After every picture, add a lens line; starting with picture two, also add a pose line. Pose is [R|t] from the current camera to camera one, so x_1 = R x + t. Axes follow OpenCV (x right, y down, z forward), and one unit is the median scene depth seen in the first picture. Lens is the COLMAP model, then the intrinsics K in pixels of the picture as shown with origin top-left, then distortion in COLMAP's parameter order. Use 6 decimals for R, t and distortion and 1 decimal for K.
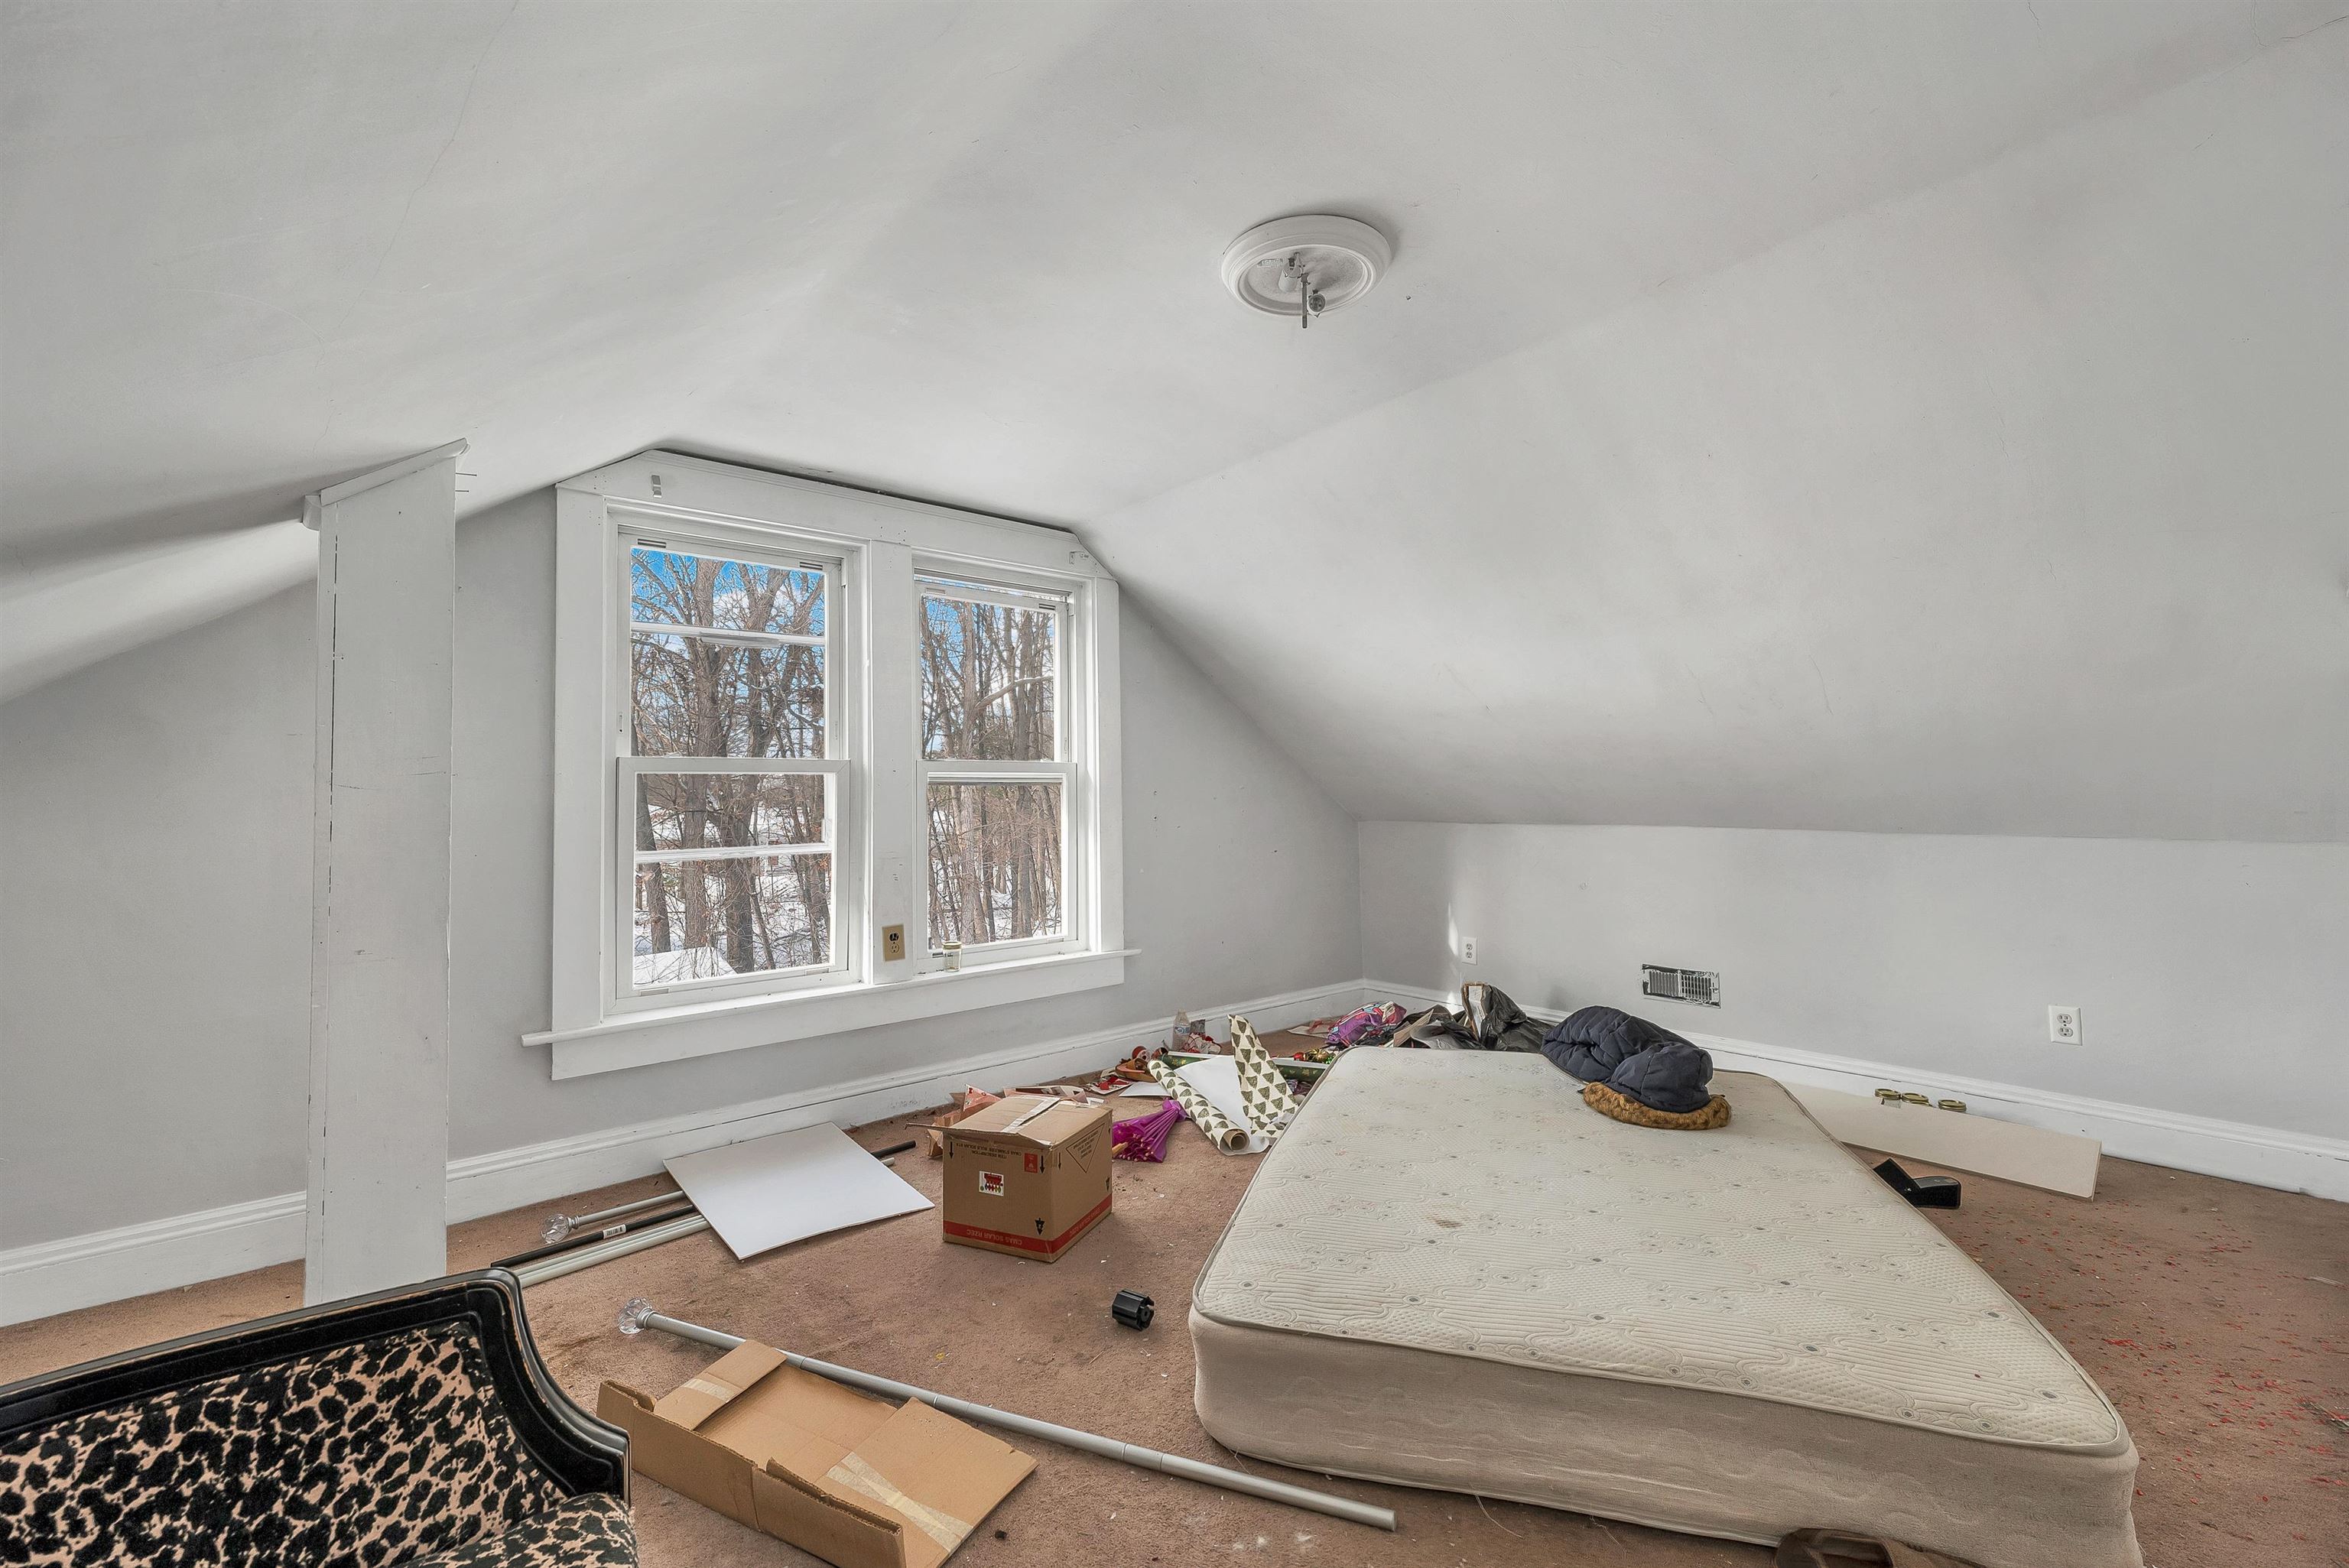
lens RADIAL K [[990.7, 0, 1178.0], [0, 990.7, 809.7], [0, 0, 1]] dist [0.003097, -0.000202]
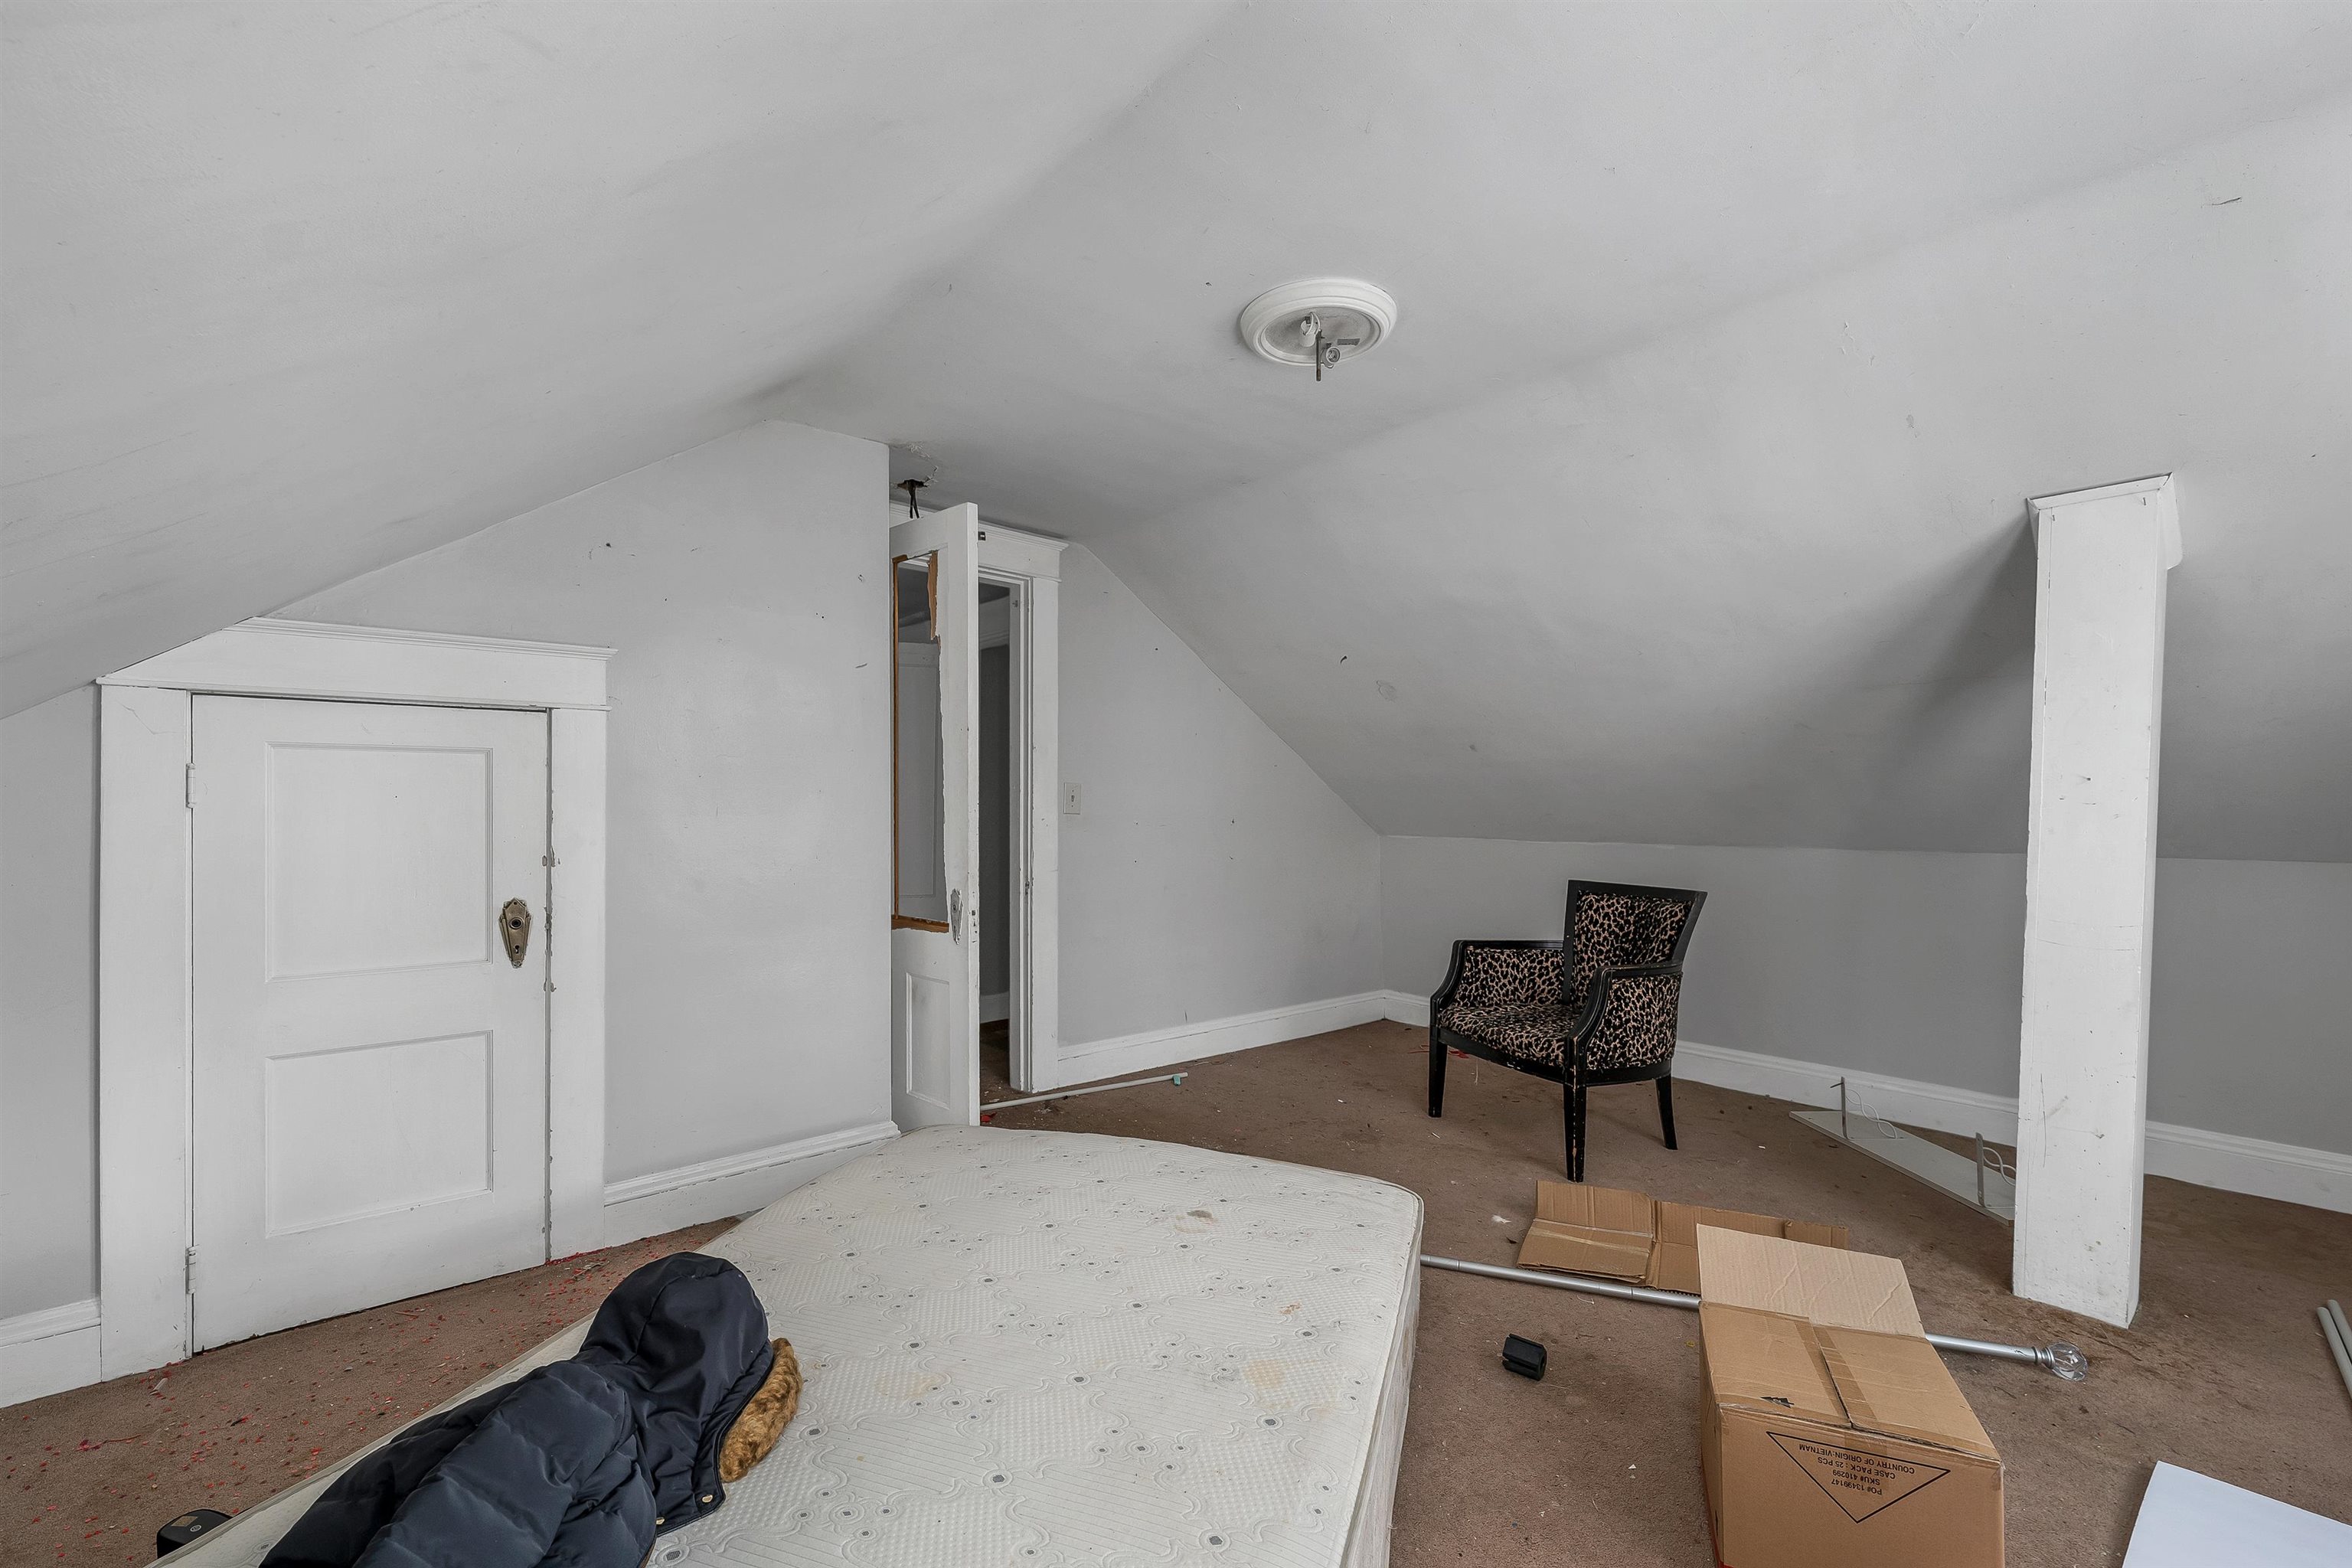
lens RADIAL K [[992.1, 0, 1179.5], [0, 992.1, 809.7], [0, 0, 1]] dist [0.003097, -0.000202]
pose [[-0.999882, 0.014384, 0.005454, 0.165648], [0.014456, 0.999806, 0.013341, -0.018239], [-0.005261, 0.013419, -0.999896, 1.207238]]
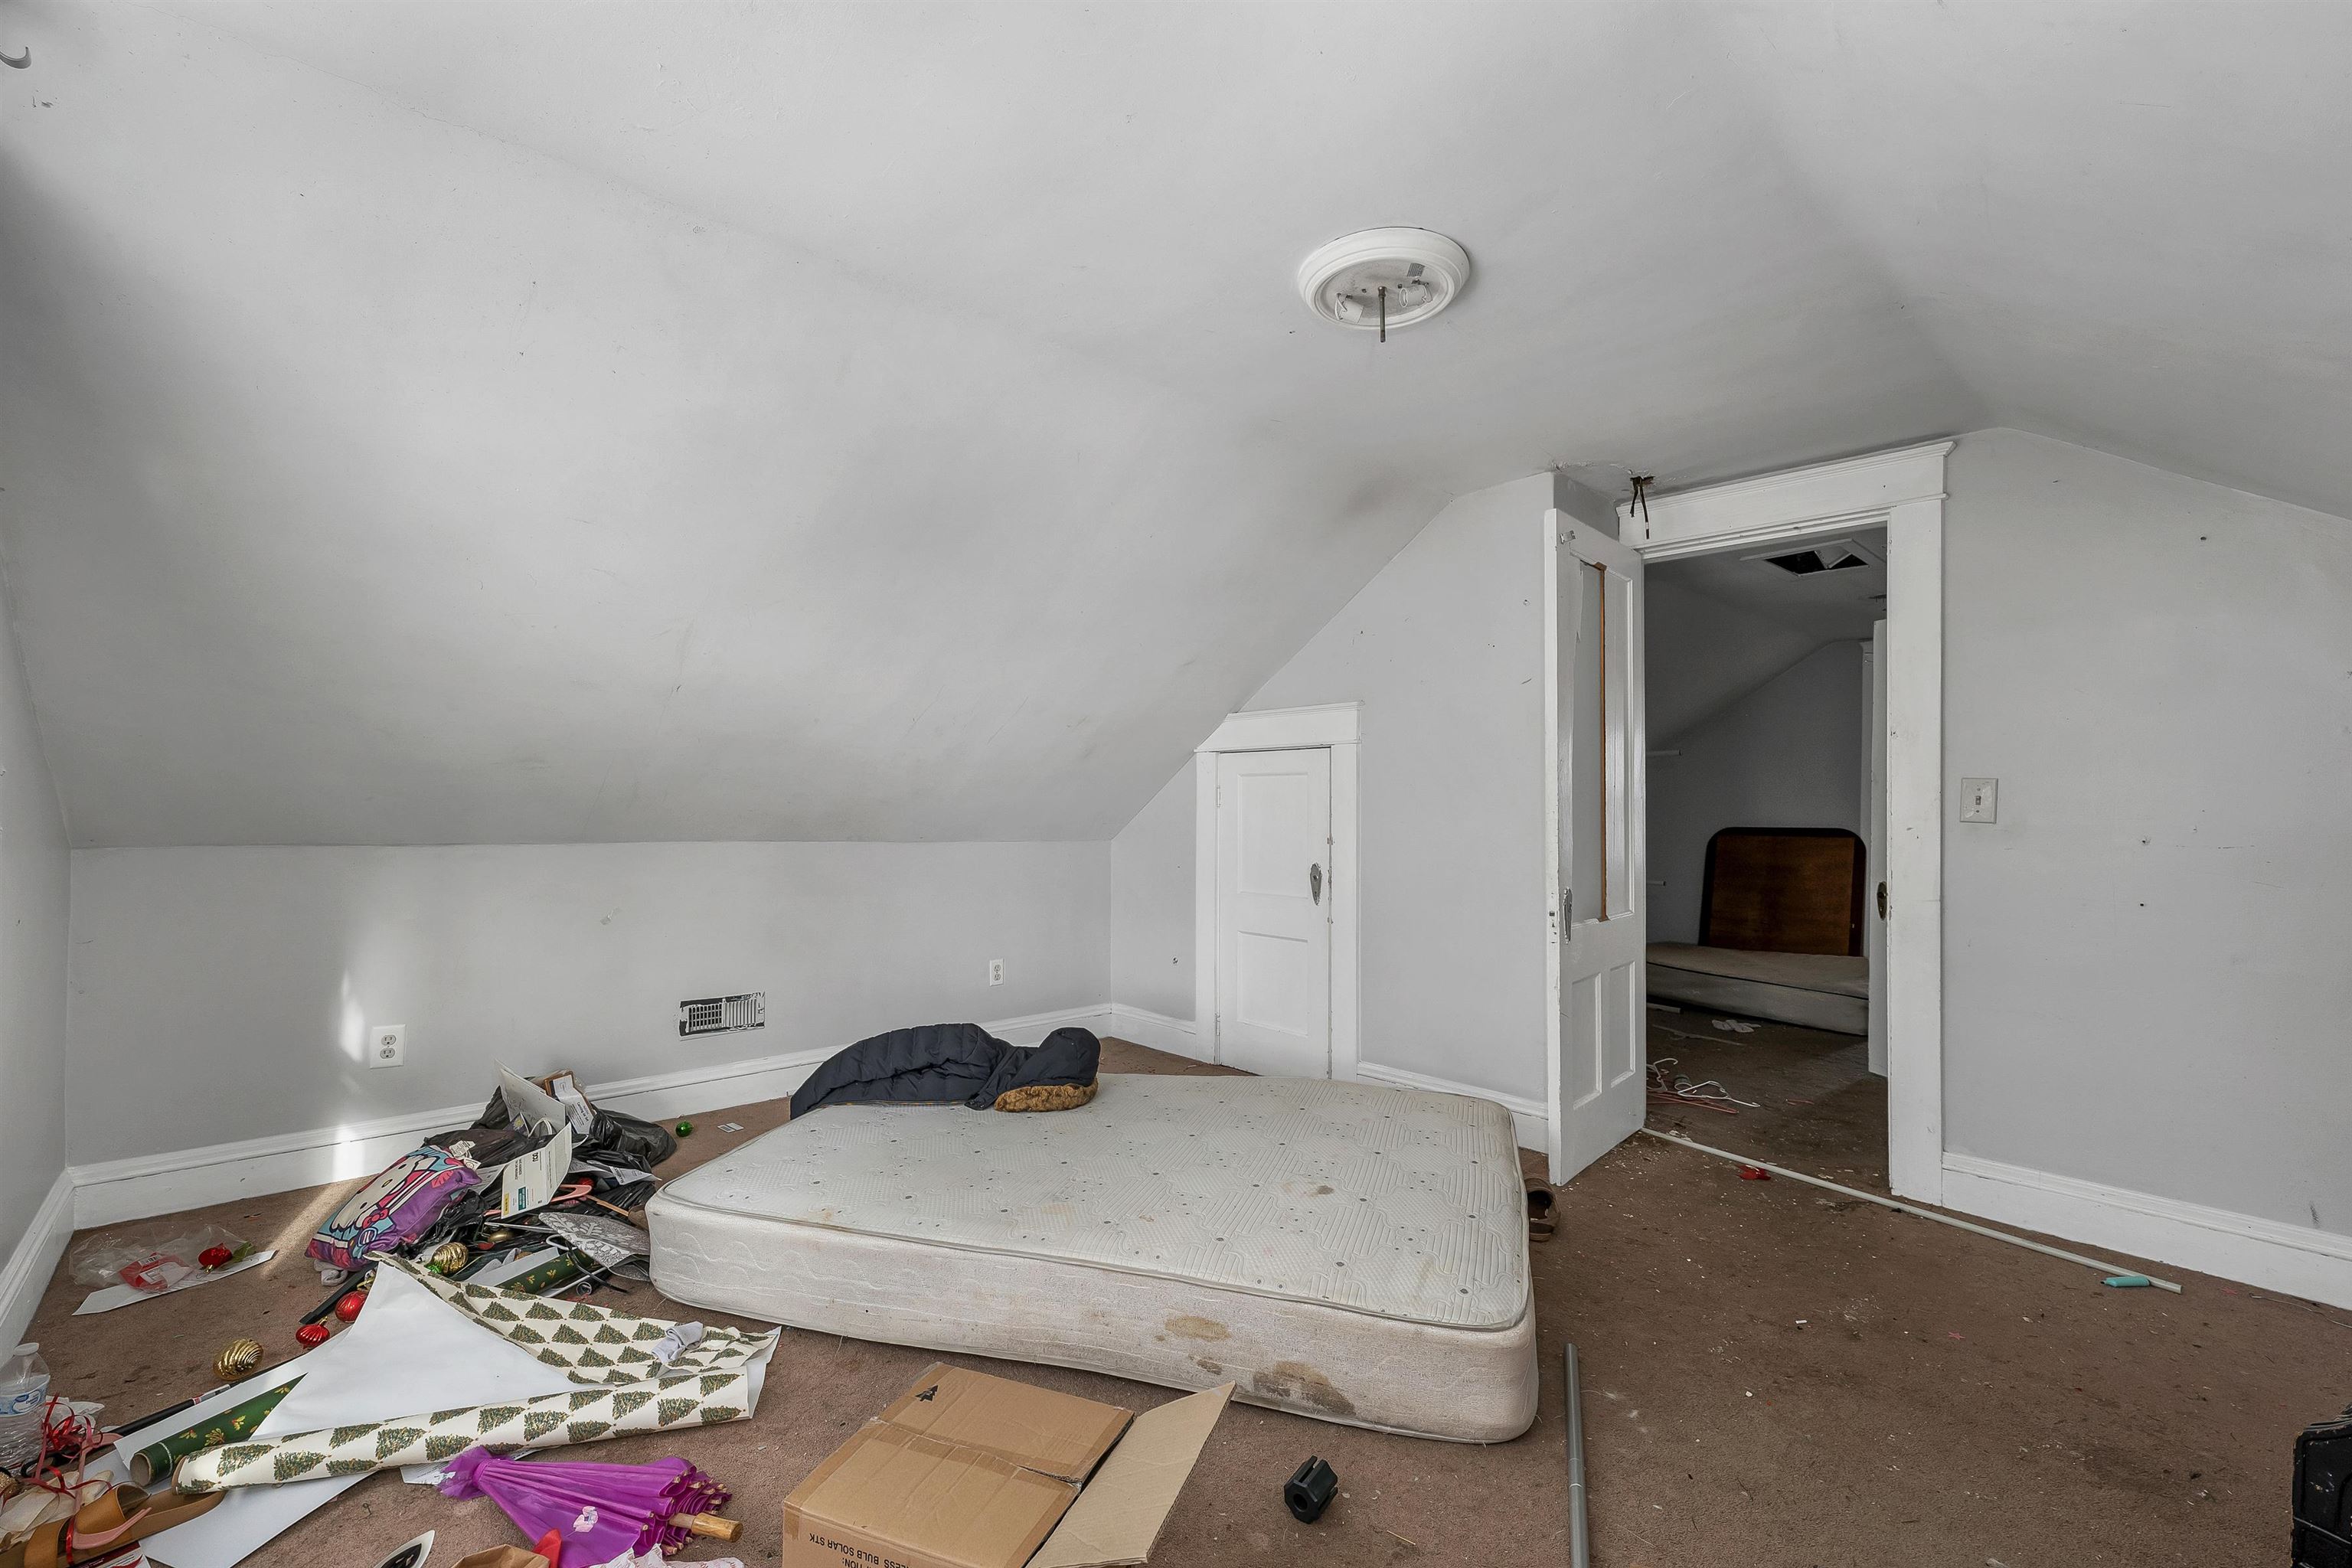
lens RADIAL K [[992.1, 0, 1179.5], [0, 992.1, 809.7], [0, 0, 1]] dist [0.003097, -0.000202]
pose [[-0.031445, 0.011015, 0.999445, -0.503541], [0.002912, 0.999936, -0.010929, -0.002631], [-0.999501, 0.002567, -0.031475, 0.703293]]
